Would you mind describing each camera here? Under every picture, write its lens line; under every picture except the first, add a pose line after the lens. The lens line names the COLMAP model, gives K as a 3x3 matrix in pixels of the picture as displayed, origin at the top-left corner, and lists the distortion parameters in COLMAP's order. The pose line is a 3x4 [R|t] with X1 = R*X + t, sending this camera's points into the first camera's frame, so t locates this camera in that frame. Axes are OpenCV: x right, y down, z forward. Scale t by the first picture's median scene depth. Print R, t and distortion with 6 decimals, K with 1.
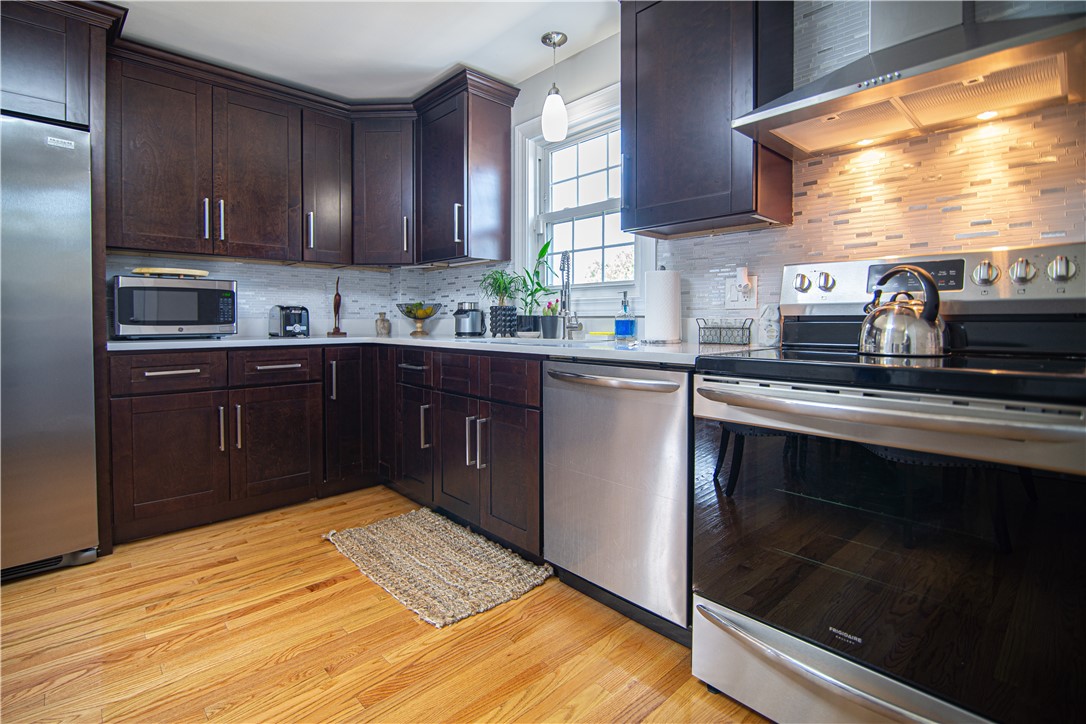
lens RADIAL K [[532.0, 0, 542.8], [0, 532.0, 338.1], [0, 0, 1]] dist [-0.021182, 0.000064]
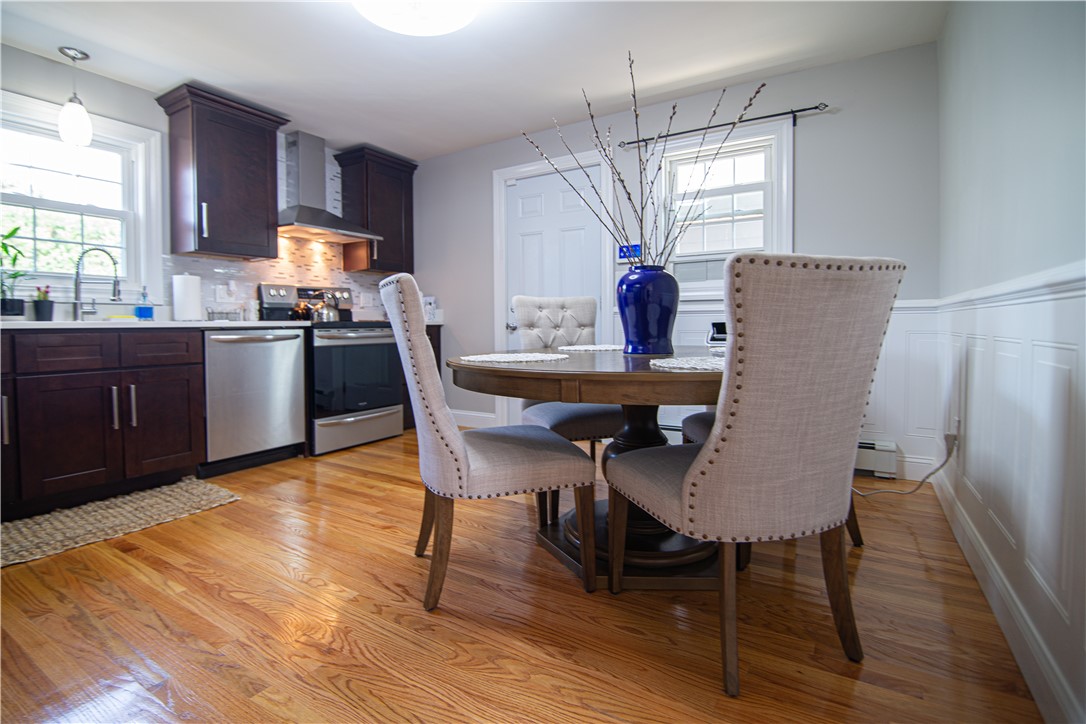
lens RADIAL K [[511.0, 0, 539.2], [0, 511.0, 354.8], [0, 0, 1]] dist [-0.022936, -0.000167]
pose [[-0.287405, -0.051720, 0.956412, -1.688408], [0.039757, 0.997036, 0.065864, 0.053816], [-0.956984, 0.056954, -0.284497, 0.505004]]
